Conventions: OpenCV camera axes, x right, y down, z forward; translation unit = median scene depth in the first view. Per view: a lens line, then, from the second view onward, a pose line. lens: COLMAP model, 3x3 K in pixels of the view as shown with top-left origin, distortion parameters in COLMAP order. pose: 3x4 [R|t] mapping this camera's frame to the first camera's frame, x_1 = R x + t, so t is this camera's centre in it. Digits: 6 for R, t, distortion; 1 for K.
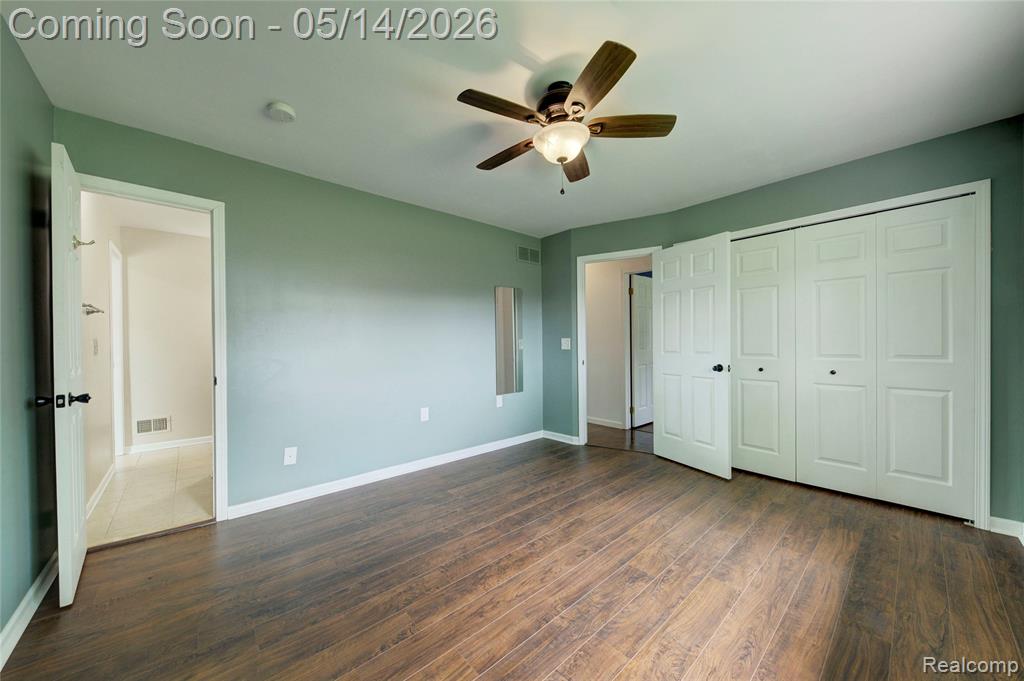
lens RADIAL K [[360.0, 0, 511.5], [0, 360.0, 344.0], [0, 0, 1]] dist [0.014014, -0.008913]
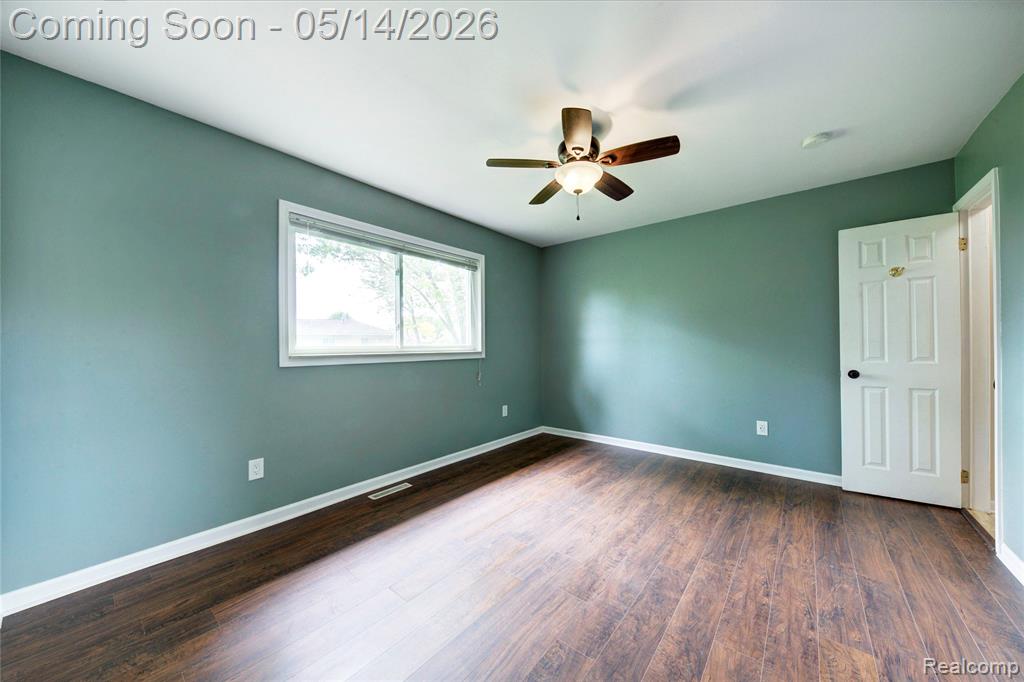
lens RADIAL K [[351.8, 0, 512.1], [0, 351.8, 344.7], [0, 0, 1]] dist [0.013534, -0.008074]
pose [[-0.988046, 0.014443, -0.153480, 0.418266], [0.014527, 0.999894, 0.000571, -0.006255], [0.153472, -0.001665, -0.988152, 1.637868]]
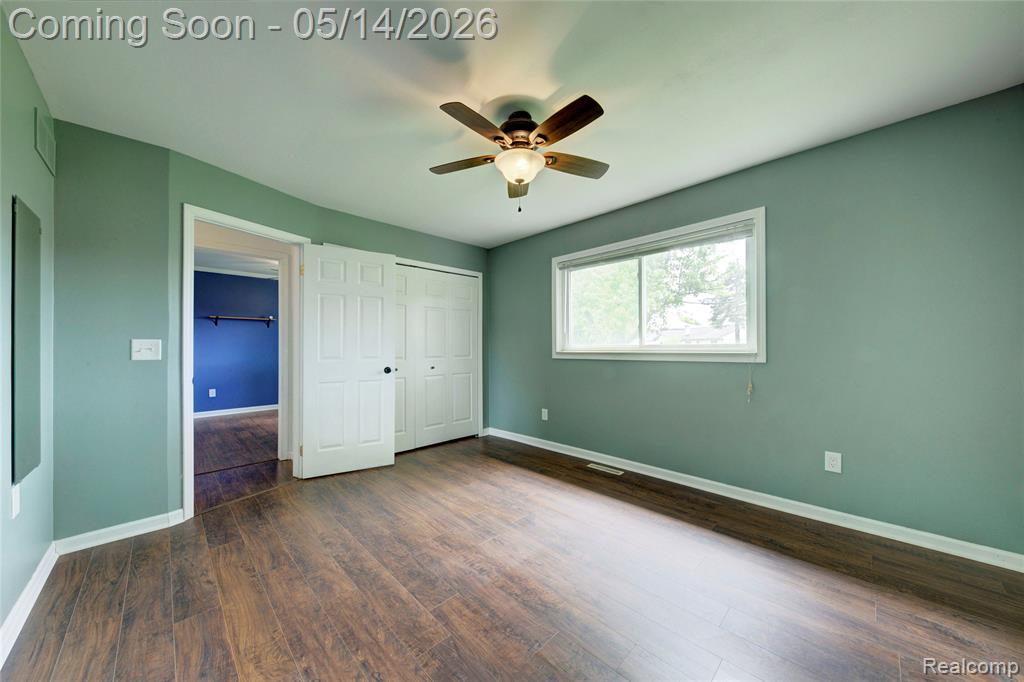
lens RADIAL K [[351.8, 0, 512.1], [0, 351.8, 344.7], [0, 0, 1]] dist [0.013534, -0.008074]
pose [[-0.048285, 0.017626, 0.998678, -0.719902], [0.009615, 0.999806, -0.017181, 0.010431], [-0.998787, 0.008773, -0.048445, 0.837054]]
